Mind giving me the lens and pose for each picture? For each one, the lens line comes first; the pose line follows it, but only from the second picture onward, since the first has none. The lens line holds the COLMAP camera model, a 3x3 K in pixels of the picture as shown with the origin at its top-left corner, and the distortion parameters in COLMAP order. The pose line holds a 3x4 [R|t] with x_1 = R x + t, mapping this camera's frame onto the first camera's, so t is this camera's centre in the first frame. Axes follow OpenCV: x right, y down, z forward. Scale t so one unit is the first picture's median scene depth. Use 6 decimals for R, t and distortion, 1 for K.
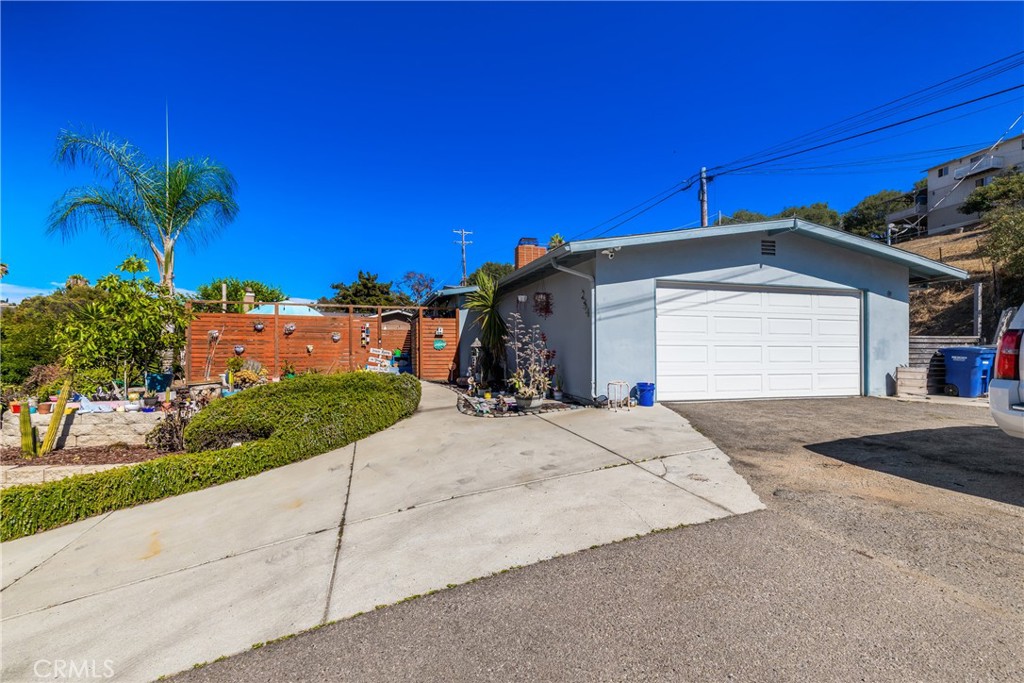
lens RADIAL K [[457.8, 0, 512.4], [0, 457.8, 346.0], [0, 0, 1]] dist [0.003419, 0.000003]
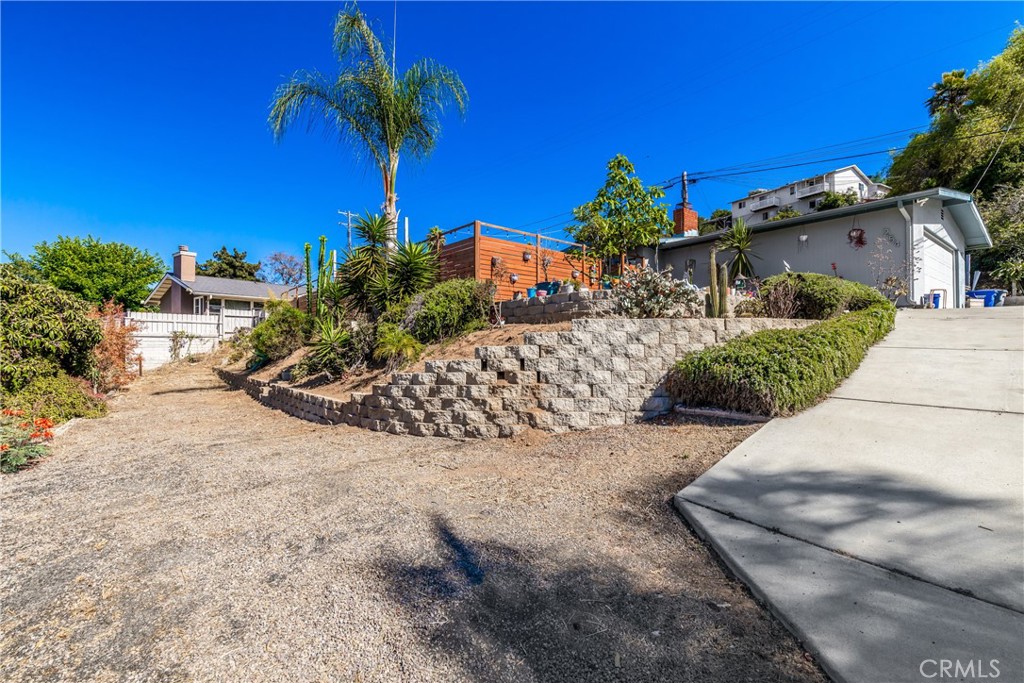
lens RADIAL K [[457.8, 0, 511.9], [0, 457.8, 343.3], [0, 0, 1]] dist [0.003419, 0.000003]
pose [[0.919783, -0.006489, 0.392373, -0.858057], [0.011214, 0.999890, -0.009754, 0.134566], [-0.392267, 0.013371, 0.919754, 0.101802]]
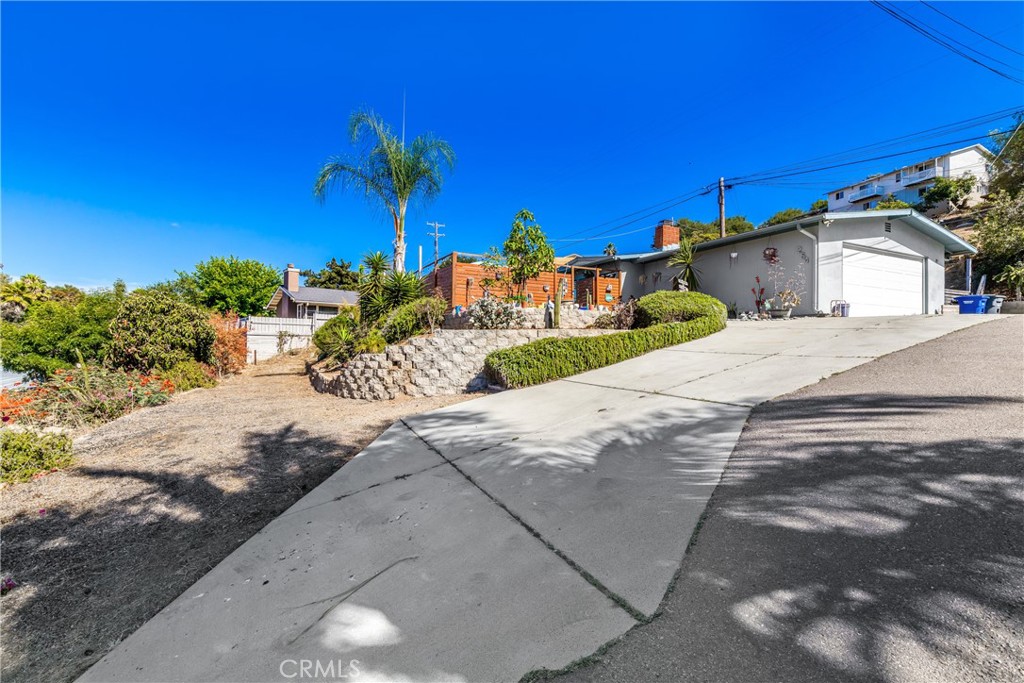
lens RADIAL K [[457.8, 0, 514.6], [0, 457.8, 345.1], [0, 0, 1]] dist [0.003419, 0.000003]
pose [[0.981446, 0.002212, 0.191729, -0.664313], [-0.001399, 0.999989, -0.004373, 0.134420], [-0.191736, 0.004024, 0.981438, -0.217446]]
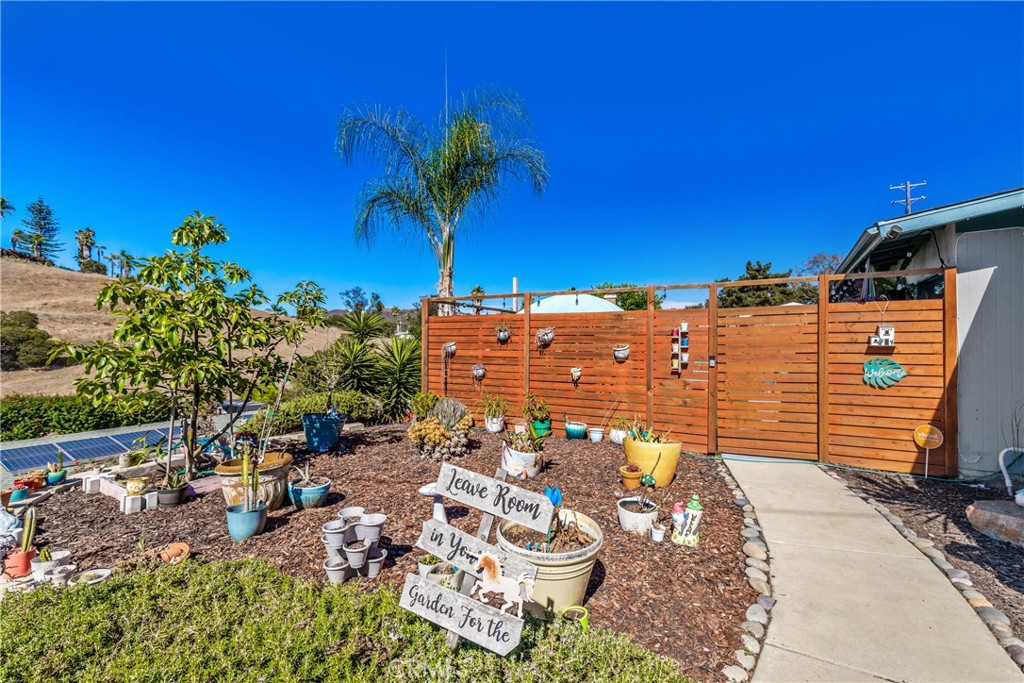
lens RADIAL K [[457.8, 0, 517.3], [0, 457.8, 343.6], [0, 0, 1]] dist [0.003419, 0.000003]
pose [[0.693945, -0.004452, -0.720014, -0.096883], [-0.002273, 0.999962, -0.008374, -0.023179], [0.720025, 0.007448, 0.693909, 0.531147]]
